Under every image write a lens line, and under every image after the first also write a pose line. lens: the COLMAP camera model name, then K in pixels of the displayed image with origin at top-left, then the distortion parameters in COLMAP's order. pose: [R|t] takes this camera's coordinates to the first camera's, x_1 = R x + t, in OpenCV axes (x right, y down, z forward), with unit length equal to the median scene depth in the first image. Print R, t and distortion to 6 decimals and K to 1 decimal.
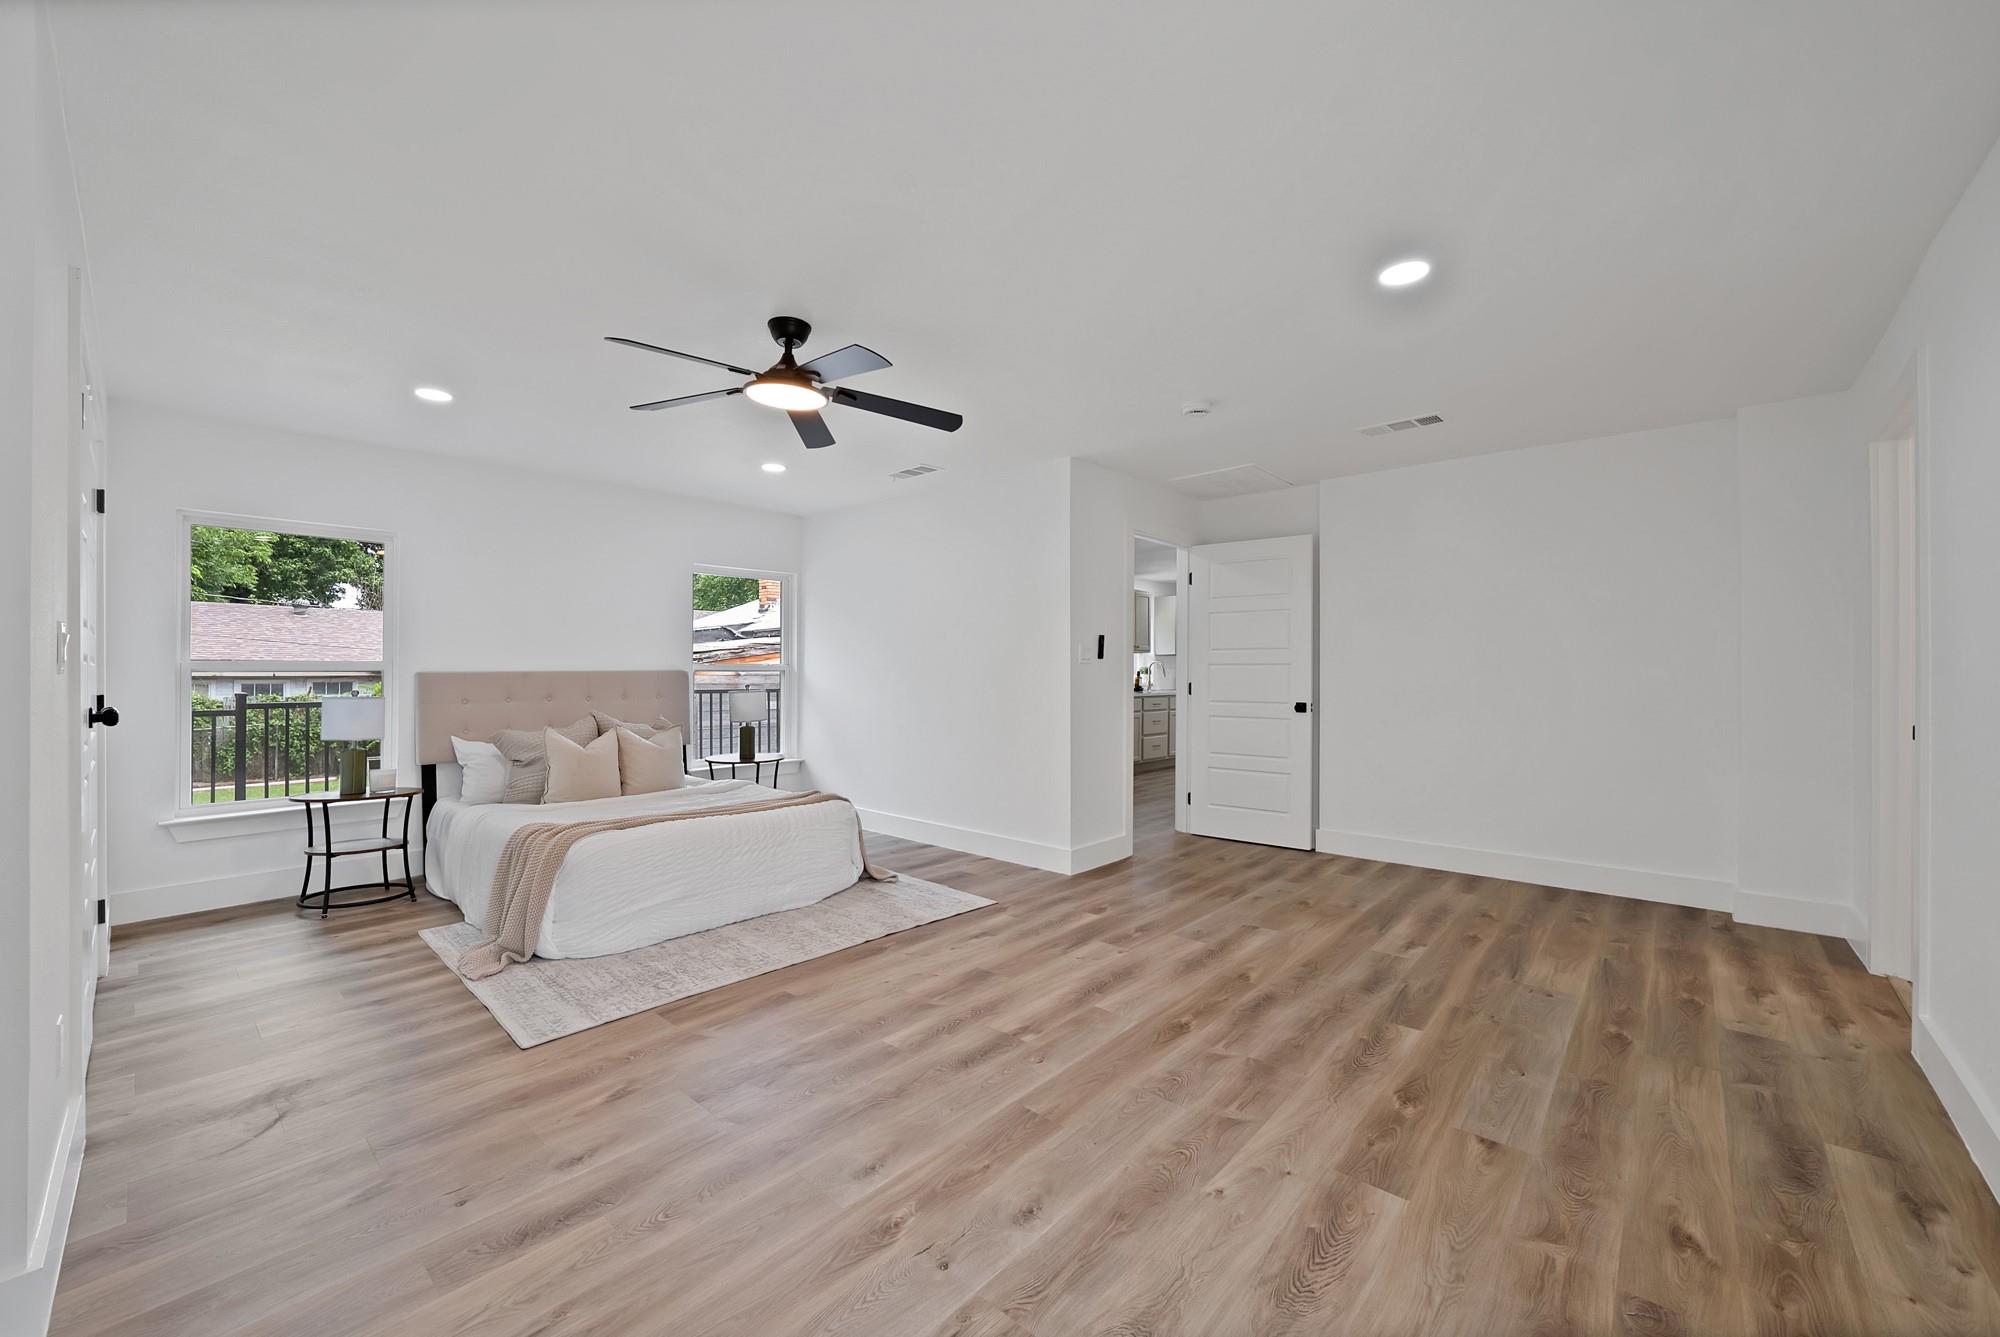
lens RADIAL K [[749.9, 0, 1000.0], [0, 749.9, 665.9], [0, 0, 1]] dist [-0.003076, -0.000064]
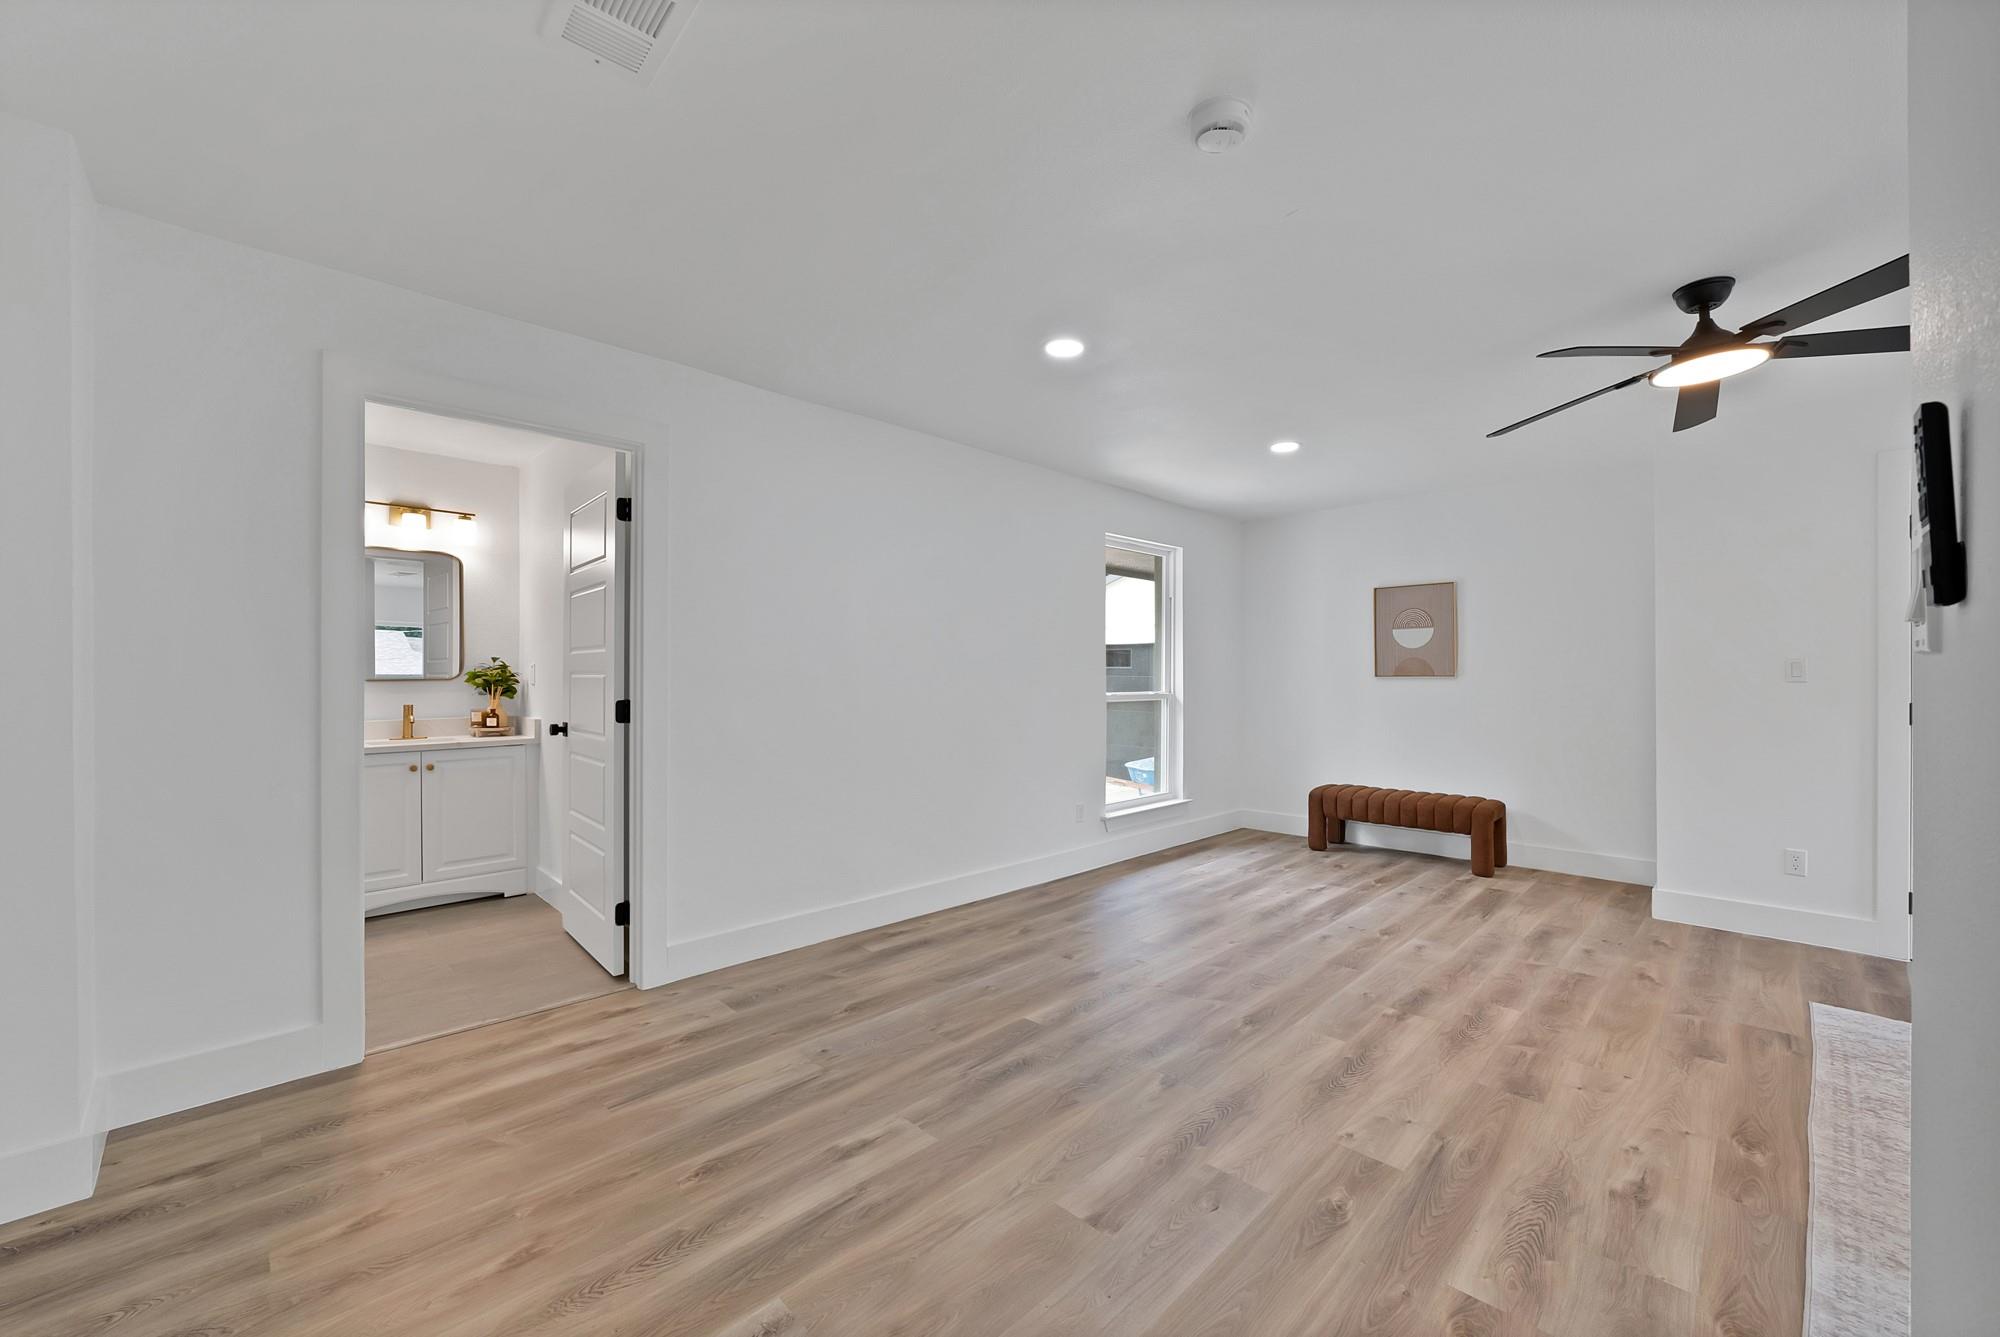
lens RADIAL K [[749.9, 0, 1002.2], [0, 749.9, 676.4], [0, 0, 1]] dist [-0.003076, -0.000064]
pose [[-0.996407, -0.006196, 0.084468, 0.463001], [-0.006360, 0.999978, -0.001681, -0.002332], [-0.084456, -0.002212, -0.996425, 1.907084]]
